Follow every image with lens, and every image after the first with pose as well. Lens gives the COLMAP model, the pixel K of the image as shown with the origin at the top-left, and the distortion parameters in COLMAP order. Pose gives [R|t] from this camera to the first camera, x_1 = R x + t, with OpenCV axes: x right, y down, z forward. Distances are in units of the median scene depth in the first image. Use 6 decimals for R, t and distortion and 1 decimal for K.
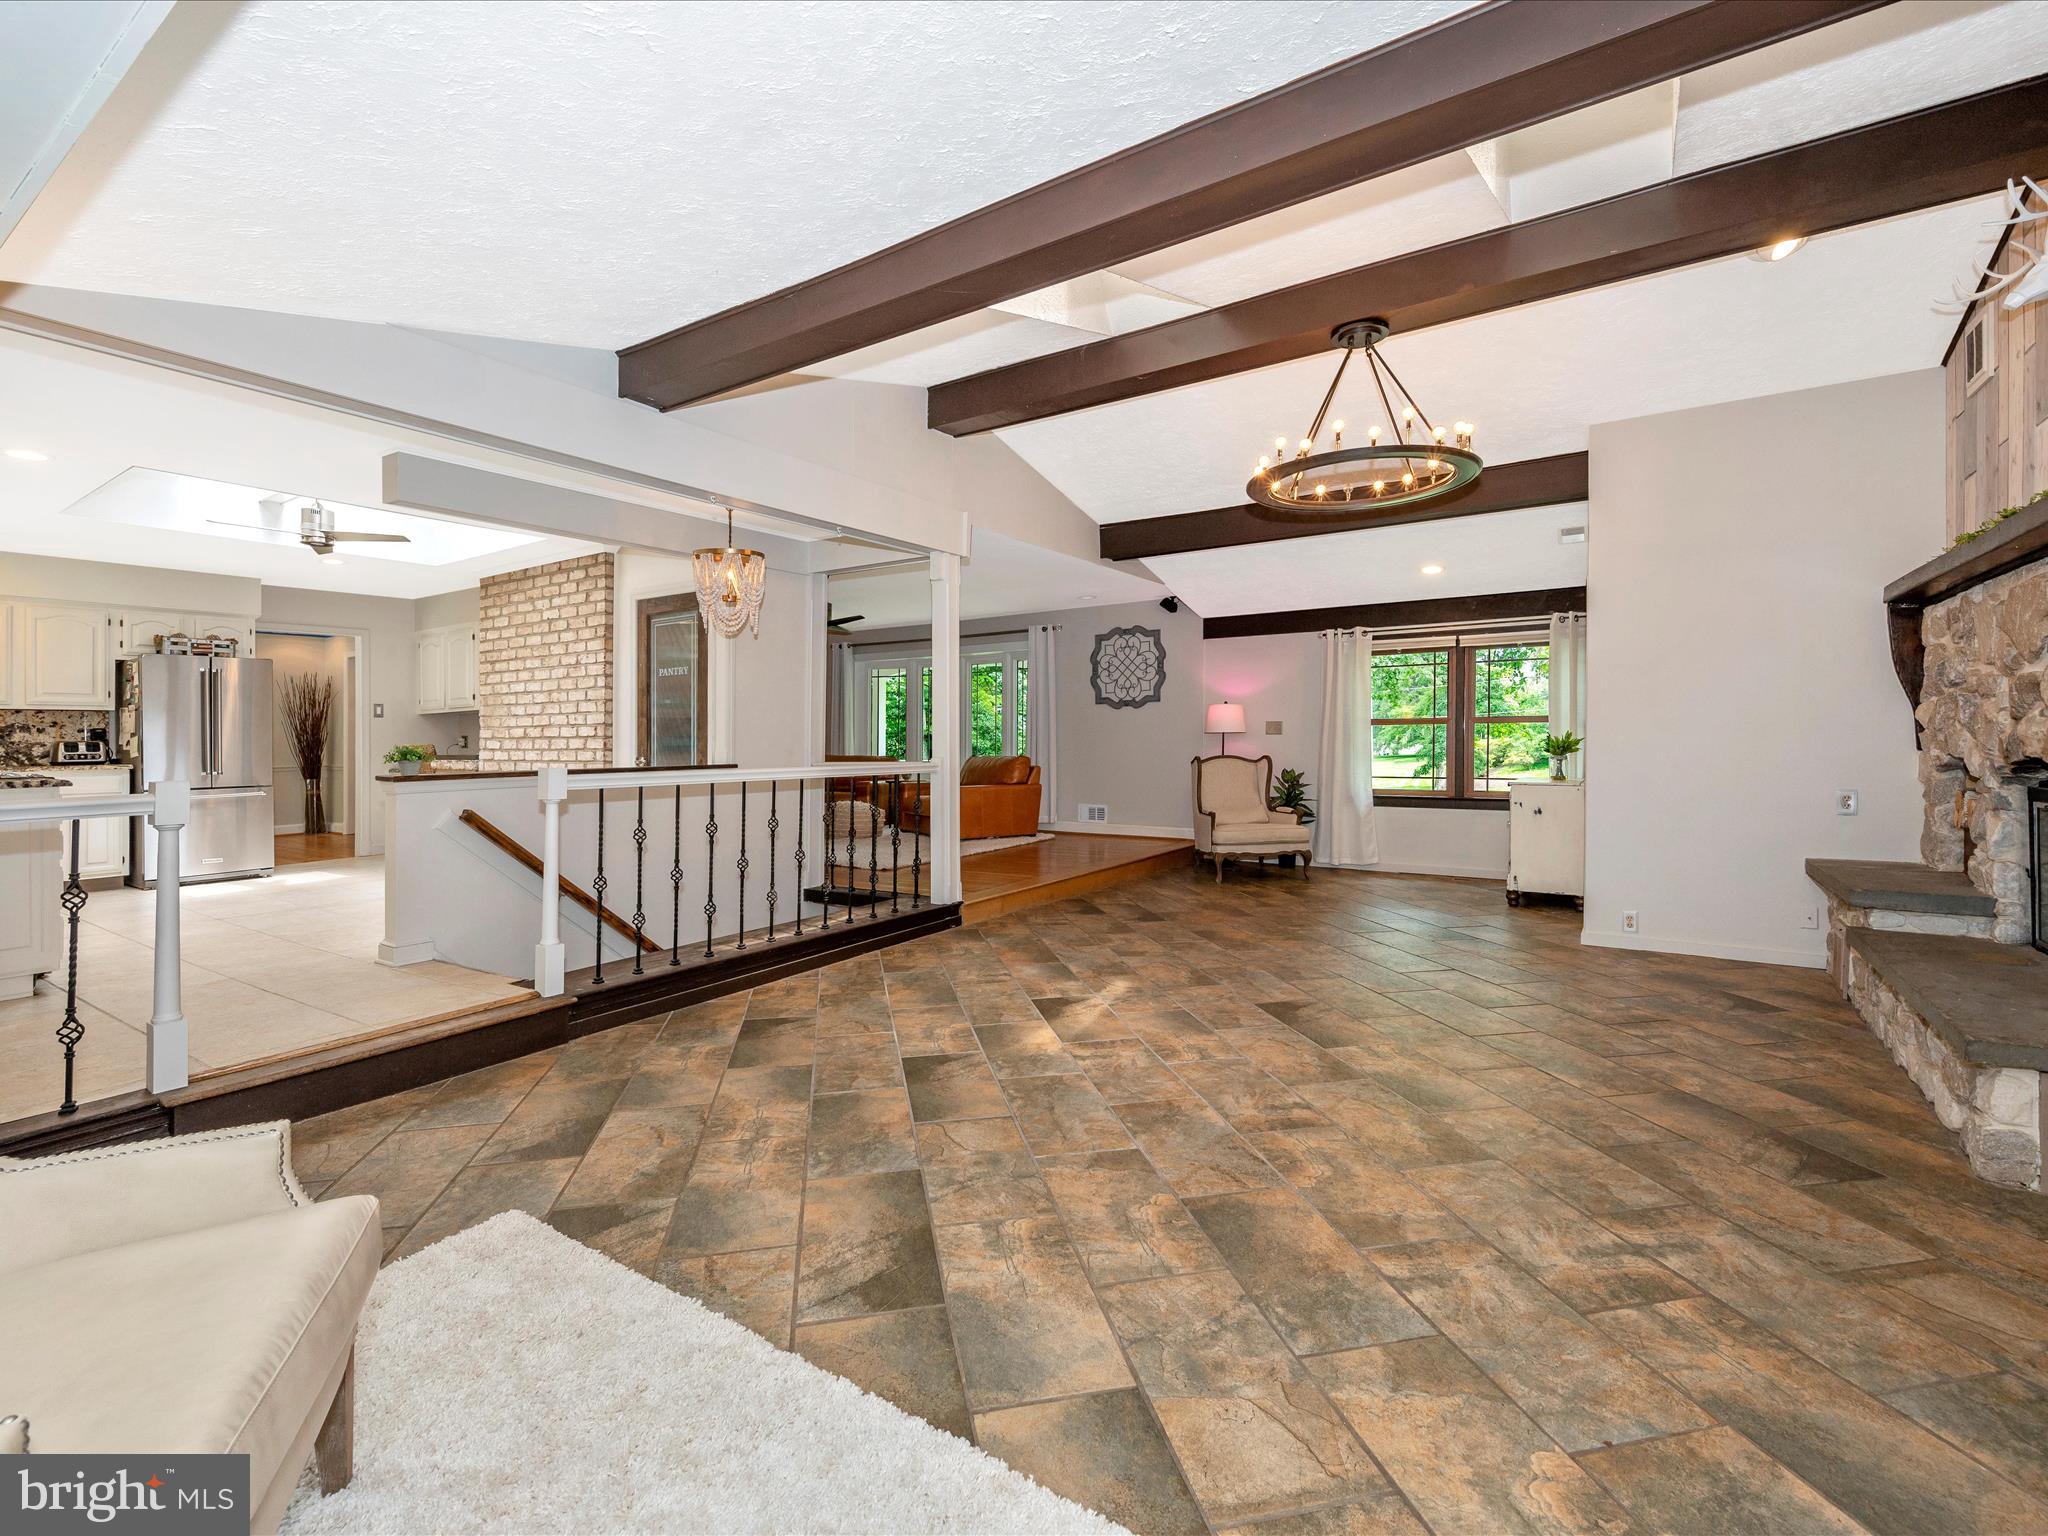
lens RADIAL K [[901.6, 0, 1029.7], [0, 901.6, 737.8], [0, 0, 1]] dist [-0.002583, -0.000341]
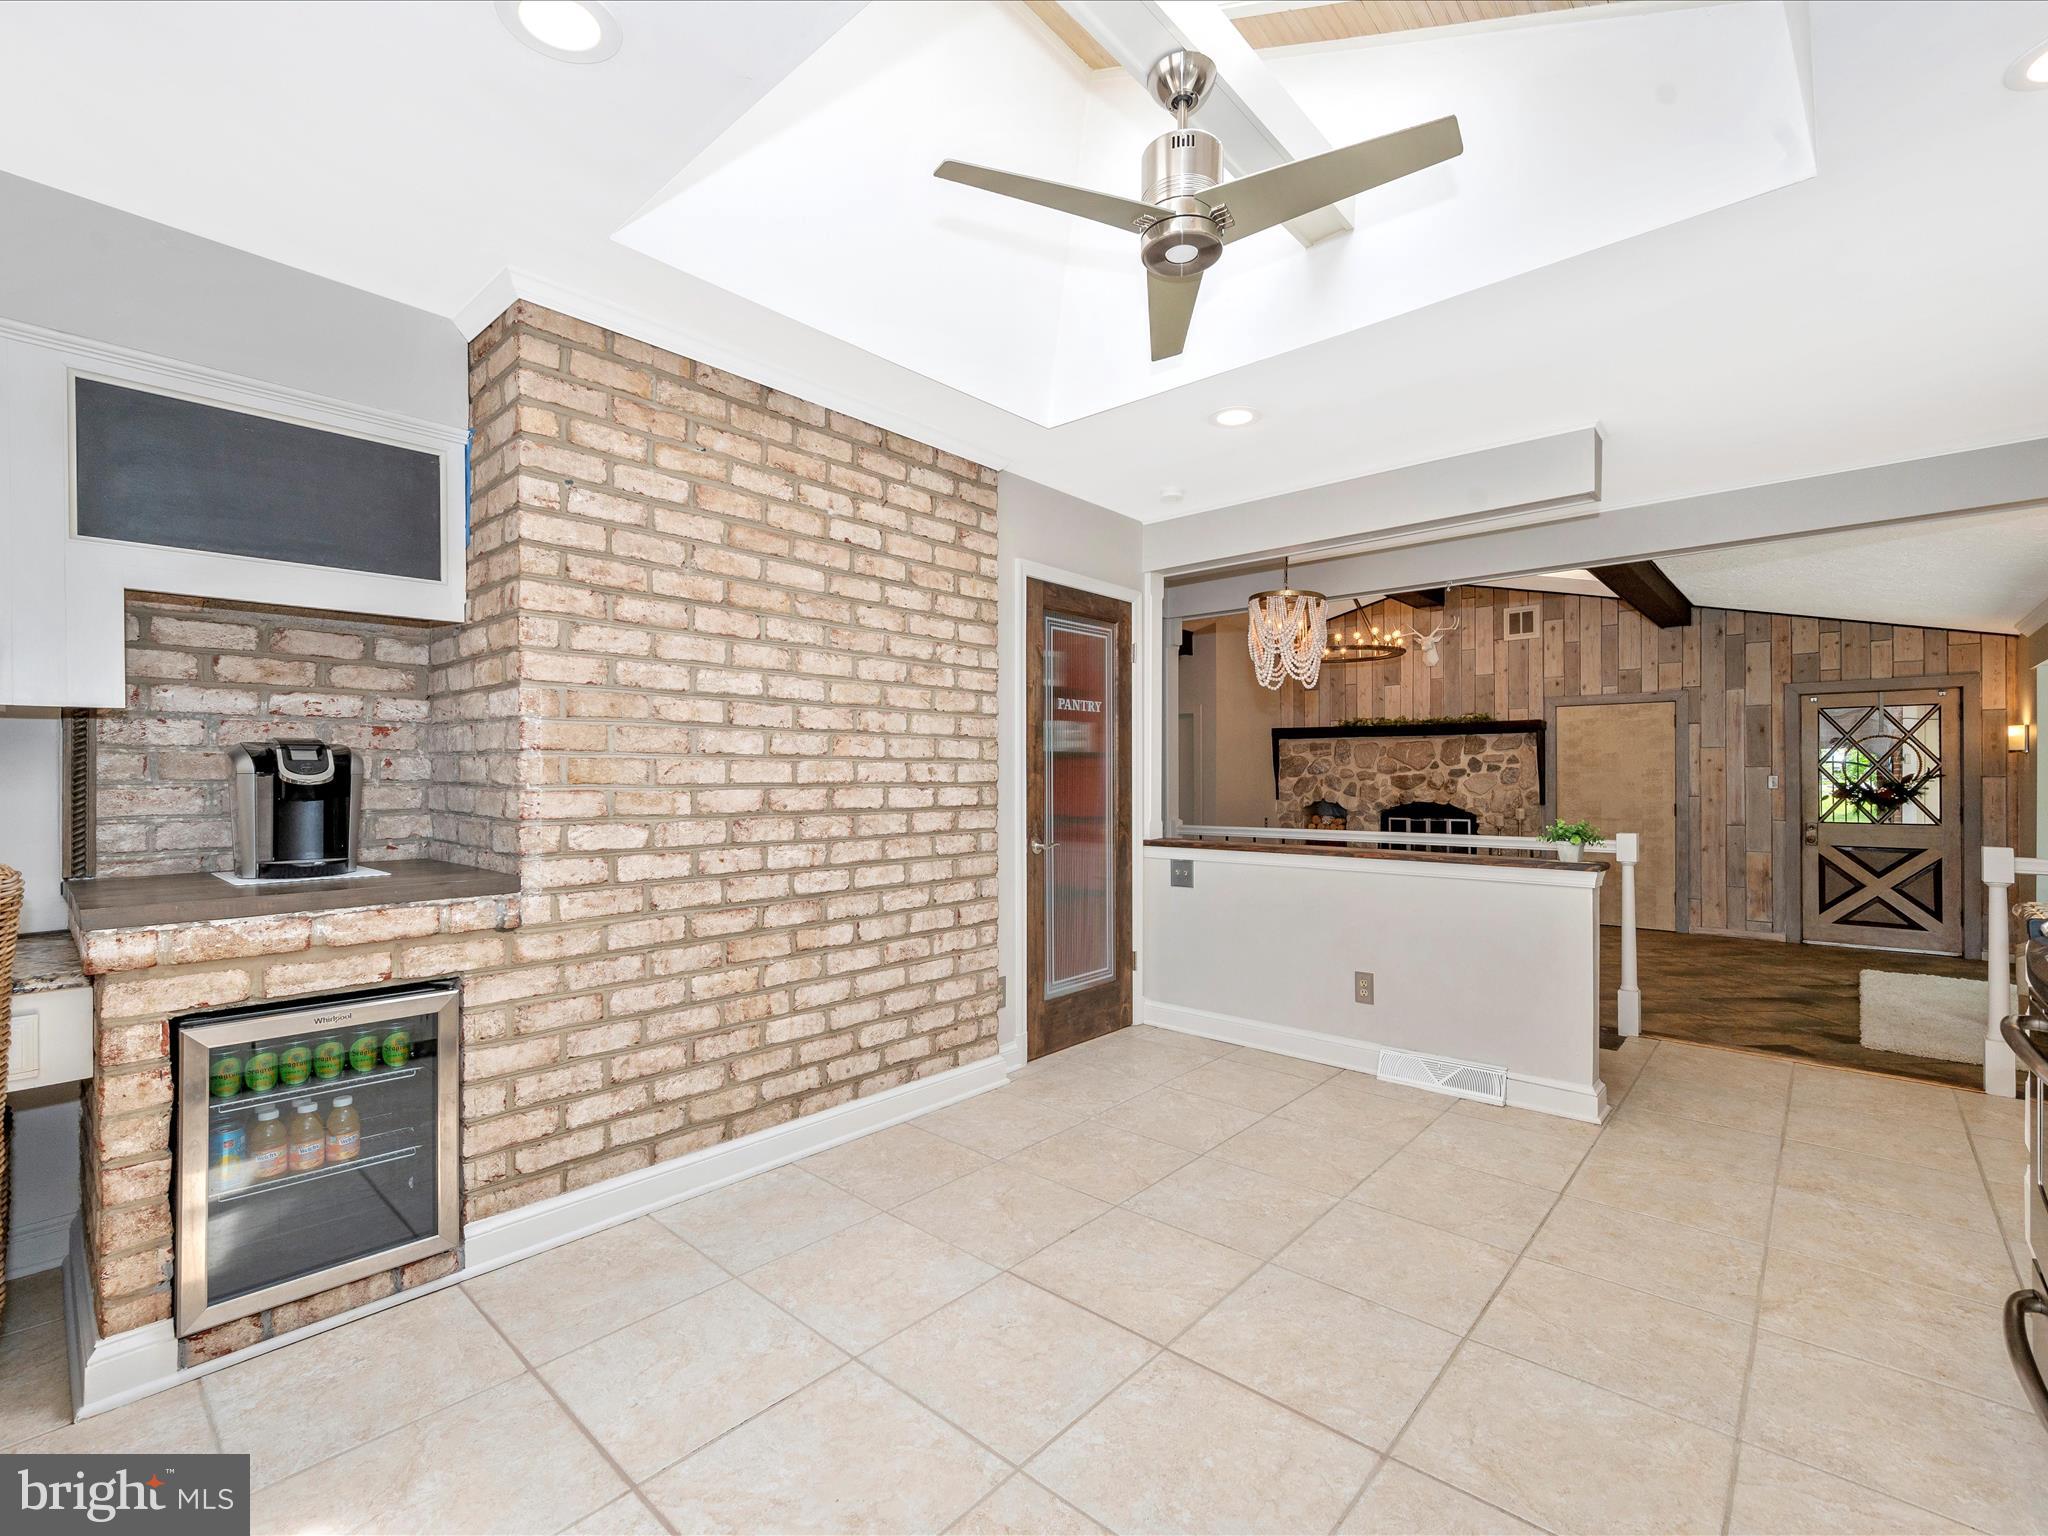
lens RADIAL K [[913.1, 0, 1027.1], [0, 913.1, 780.9], [0, 0, 1]] dist [-0.000116, 0.000463]
pose [[0.159182, 0.005921, 0.987231, -1.822841], [-0.002438, 0.999981, -0.005605, -0.024124], [-0.987246, -0.001514, 0.159194, 1.598152]]
